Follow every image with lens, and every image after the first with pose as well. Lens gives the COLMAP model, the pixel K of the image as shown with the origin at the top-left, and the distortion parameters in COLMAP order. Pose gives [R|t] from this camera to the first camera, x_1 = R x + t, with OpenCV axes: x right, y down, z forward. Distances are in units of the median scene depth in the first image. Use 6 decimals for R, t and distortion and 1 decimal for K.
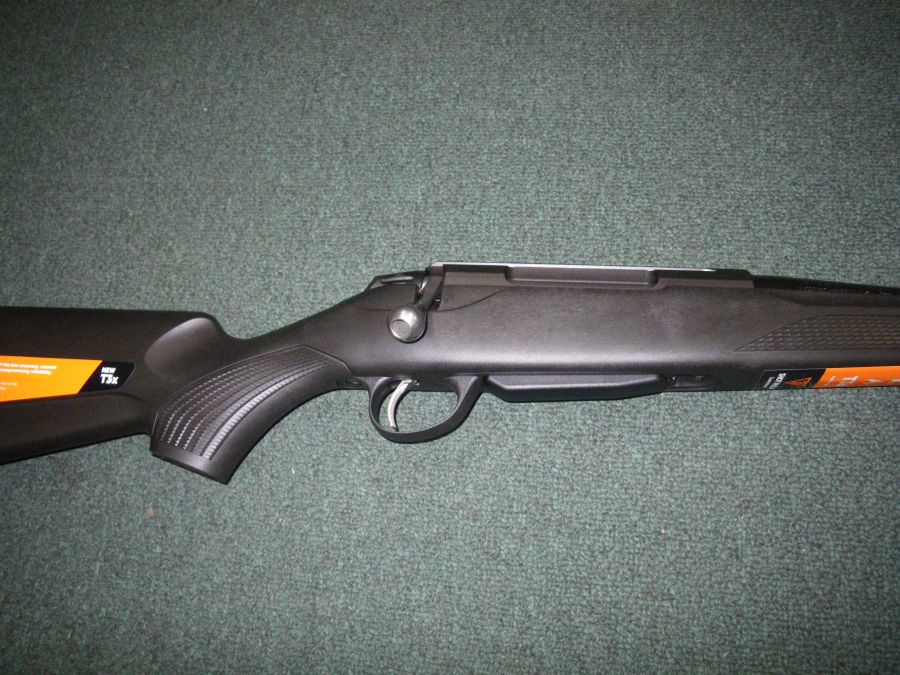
lens RADIAL K [[744.6, 0, 463.1], [0, 744.6, 337.7], [0, 0, 1]] dist [-0.164892, 0.111732]
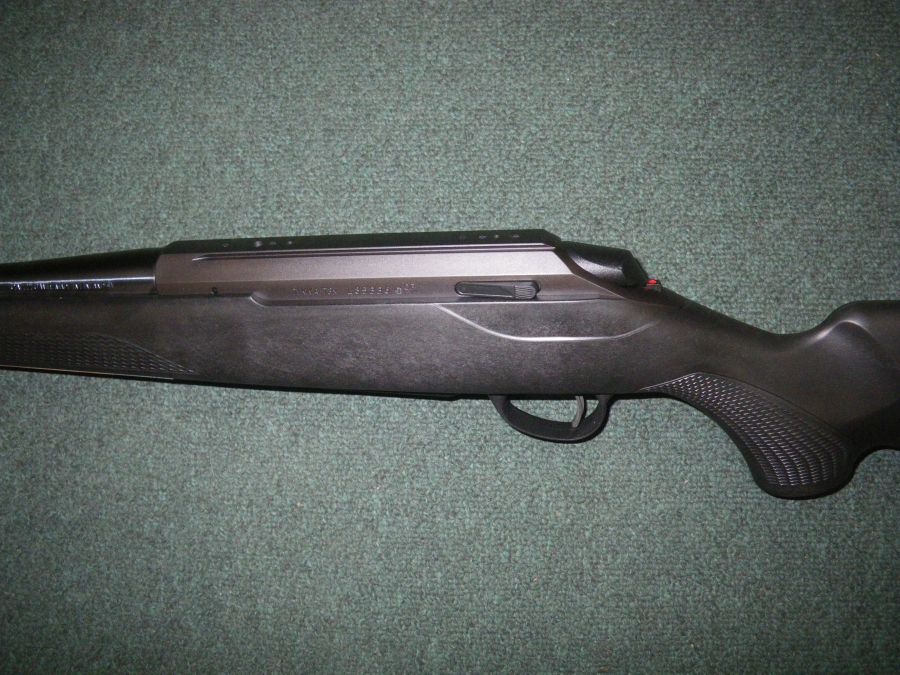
lens RADIAL K [[744.6, 0, 463.1], [0, 744.6, 337.7], [0, 0, 1]] dist [-0.164892, 0.111732]
pose [[0.991529, -0.071881, 0.108180, 0.385471], [0.042656, 0.966915, 0.251508, -0.184034], [-0.122679, -0.244763, 0.961790, 0.070570]]
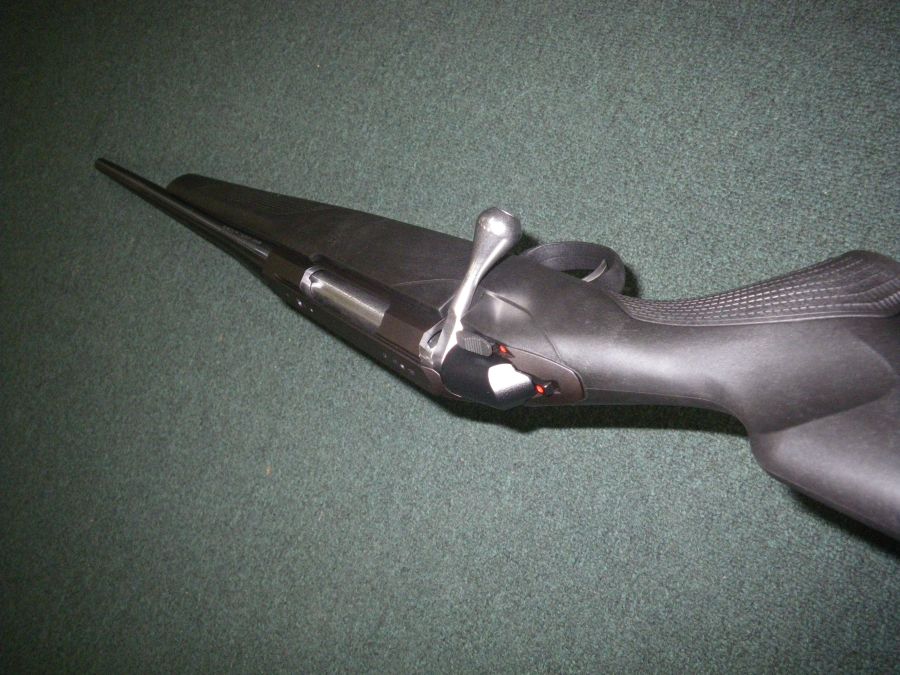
lens RADIAL K [[744.6, 0, 463.1], [0, 744.6, 337.7], [0, 0, 1]] dist [-0.164892, 0.111732]
pose [[0.864923, 0.286735, -0.411936, 0.758599], [-0.182467, 0.944225, 0.274125, -0.329723], [0.467561, -0.161932, 0.869002, -0.187846]]
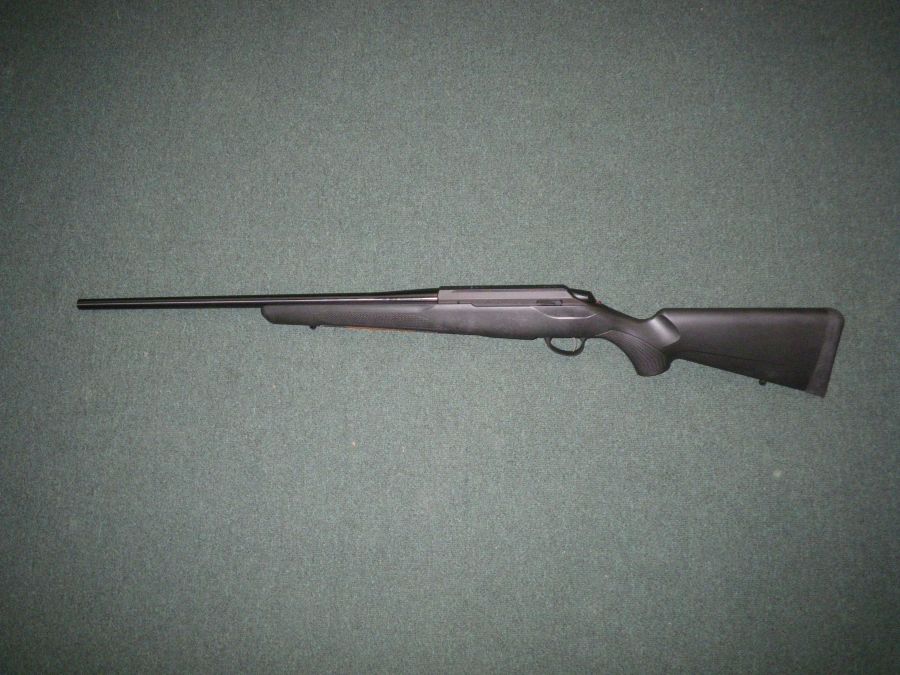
lens RADIAL K [[744.6, 0, 463.1], [0, 744.6, 337.7], [0, 0, 1]] dist [-0.164892, 0.111732]
pose [[0.992311, -0.048883, 0.113703, -0.073543], [0.029133, 0.985139, 0.169272, -0.353234], [-0.120288, -0.164657, 0.978989, -1.621248]]
